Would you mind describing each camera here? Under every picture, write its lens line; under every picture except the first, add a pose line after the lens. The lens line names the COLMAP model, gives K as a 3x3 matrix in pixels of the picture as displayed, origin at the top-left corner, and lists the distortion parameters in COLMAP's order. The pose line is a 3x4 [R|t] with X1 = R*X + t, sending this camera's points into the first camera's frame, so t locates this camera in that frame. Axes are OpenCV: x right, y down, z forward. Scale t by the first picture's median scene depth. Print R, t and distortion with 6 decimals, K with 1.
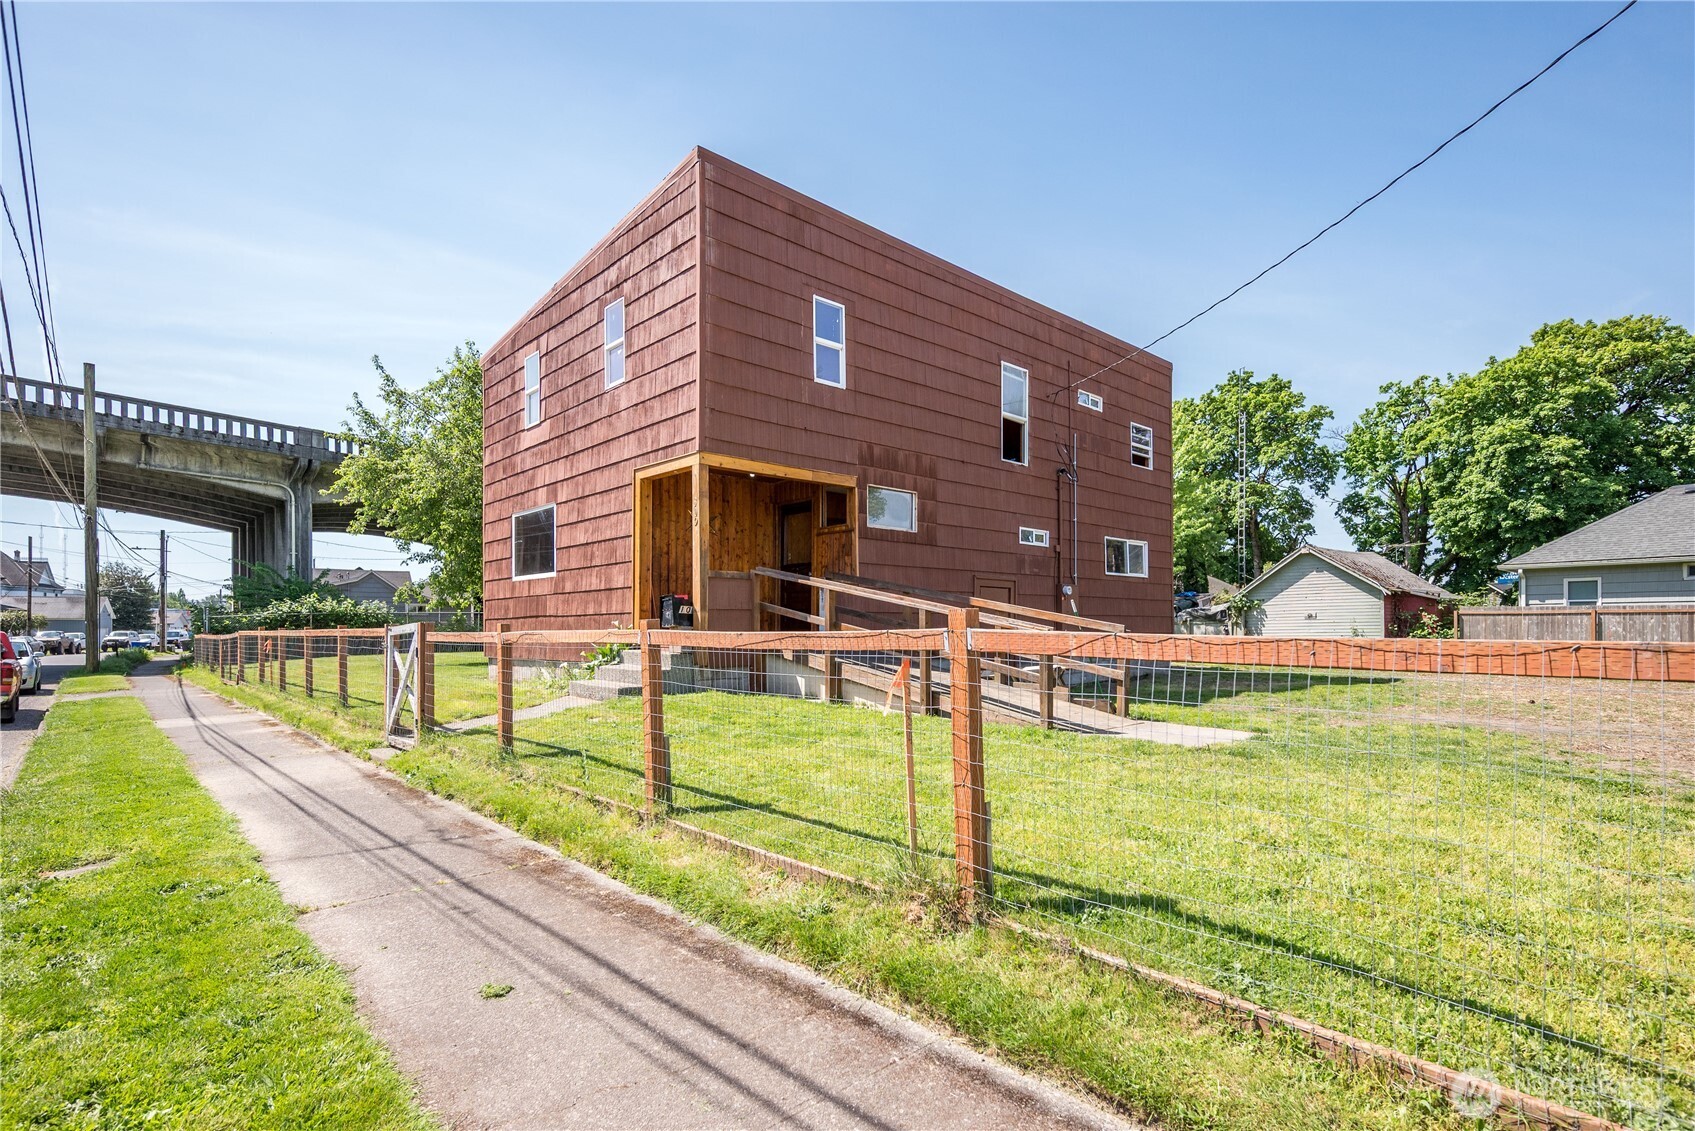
lens RADIAL K [[835.0, 0, 847.6], [0, 835.0, 626.6], [0, 0, 1]] dist [-0.001133, -0.000196]
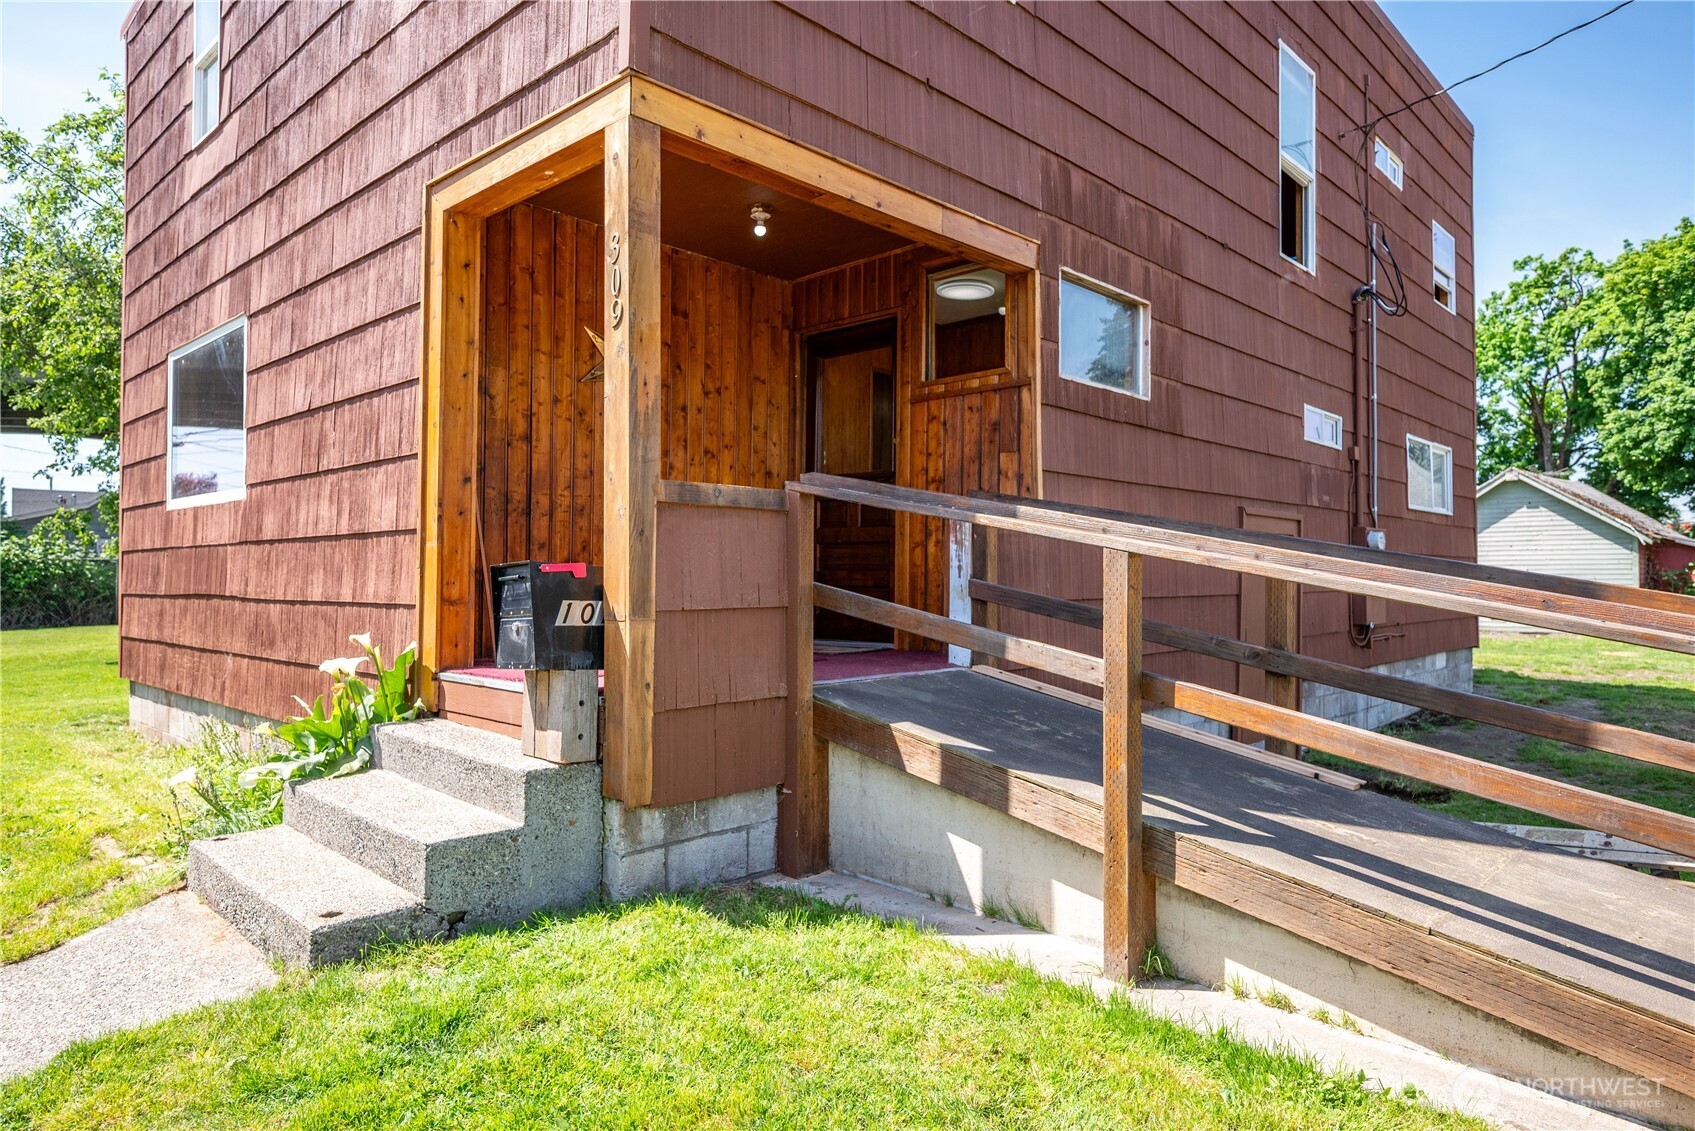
lens RADIAL K [[1036.1, 0, 835.8], [0, 1036.1, 560.7], [0, 0, 1]] dist [-0.004166, -0.000685]
pose [[0.998156, 0.007131, 0.060285, -0.098597], [-0.006544, 0.999929, -0.009925, -0.027842], [-0.060352, 0.009512, 0.998132, 0.494355]]
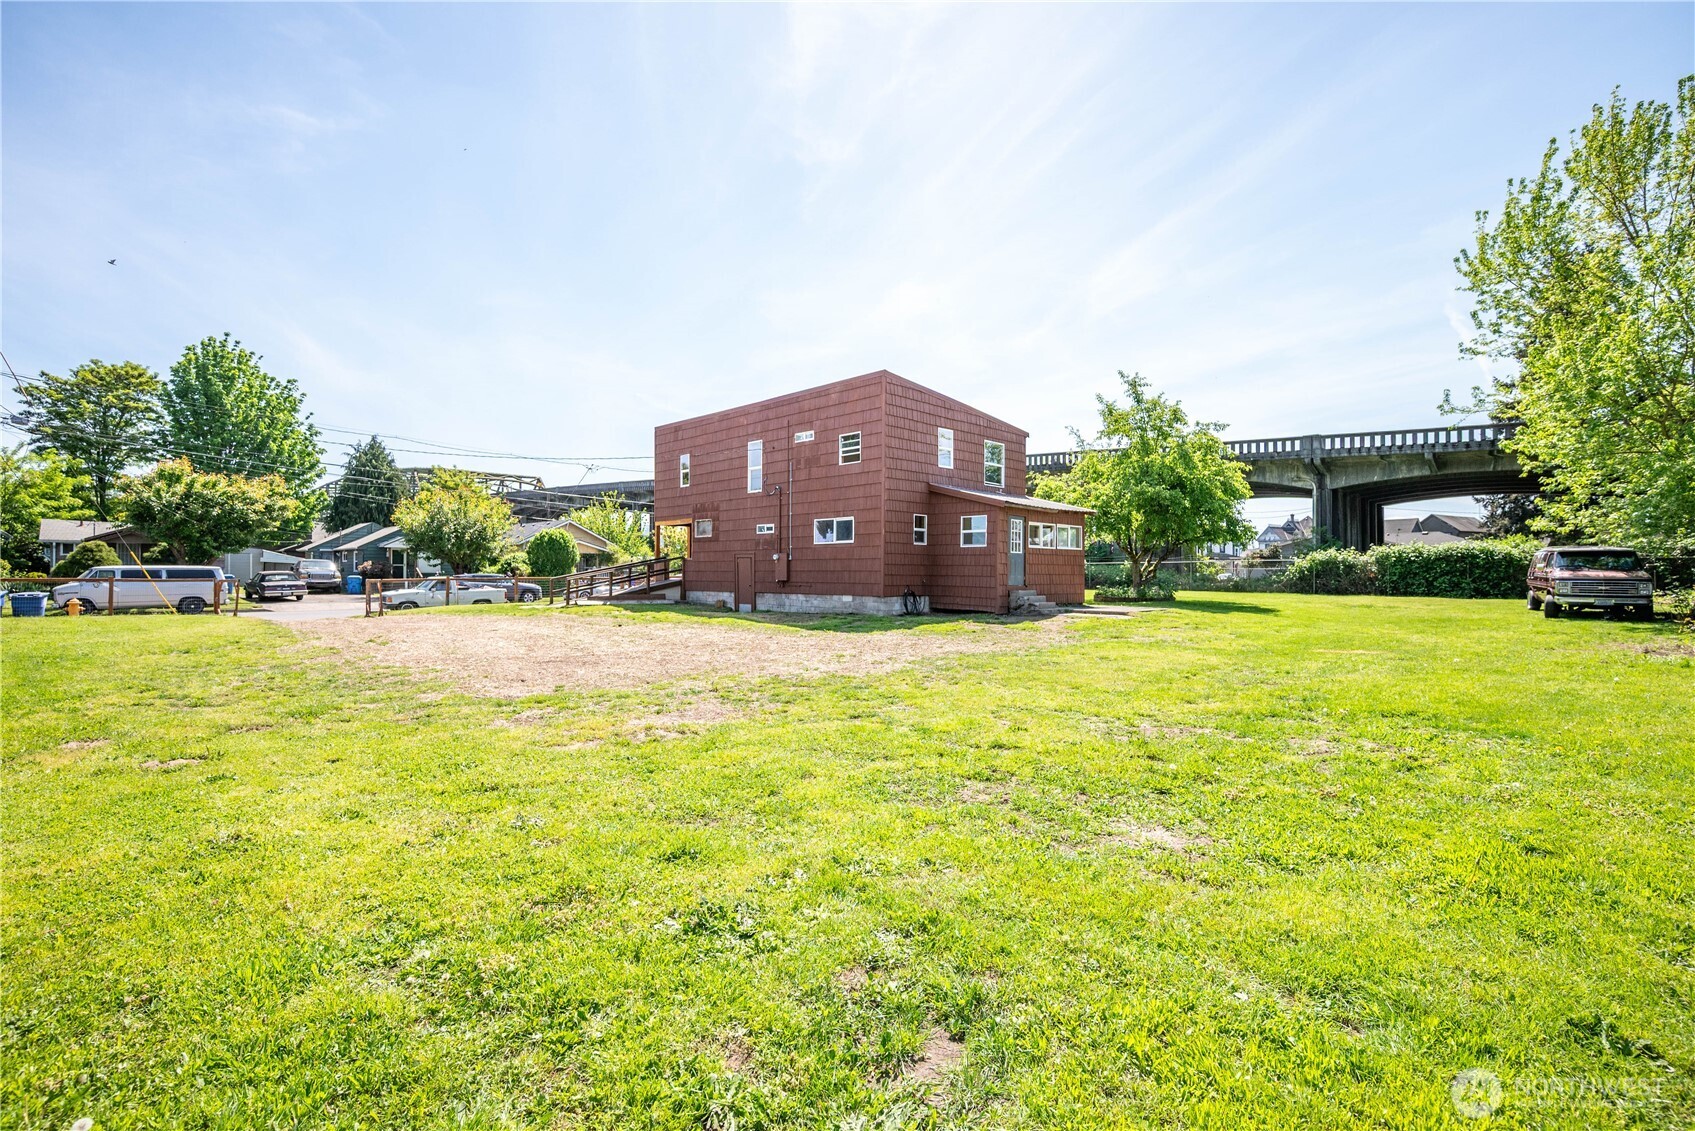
lens RADIAL K [[748.5, 0, 847.4], [0, 748.5, 574.1], [0, 0, 1]] dist [0.000573, -0.000214]
pose [[0.034920, 0.006782, -0.999367, 2.144740], [0.000477, 0.999977, 0.006803, -0.021644], [0.999390, -0.000714, 0.034916, 1.282000]]
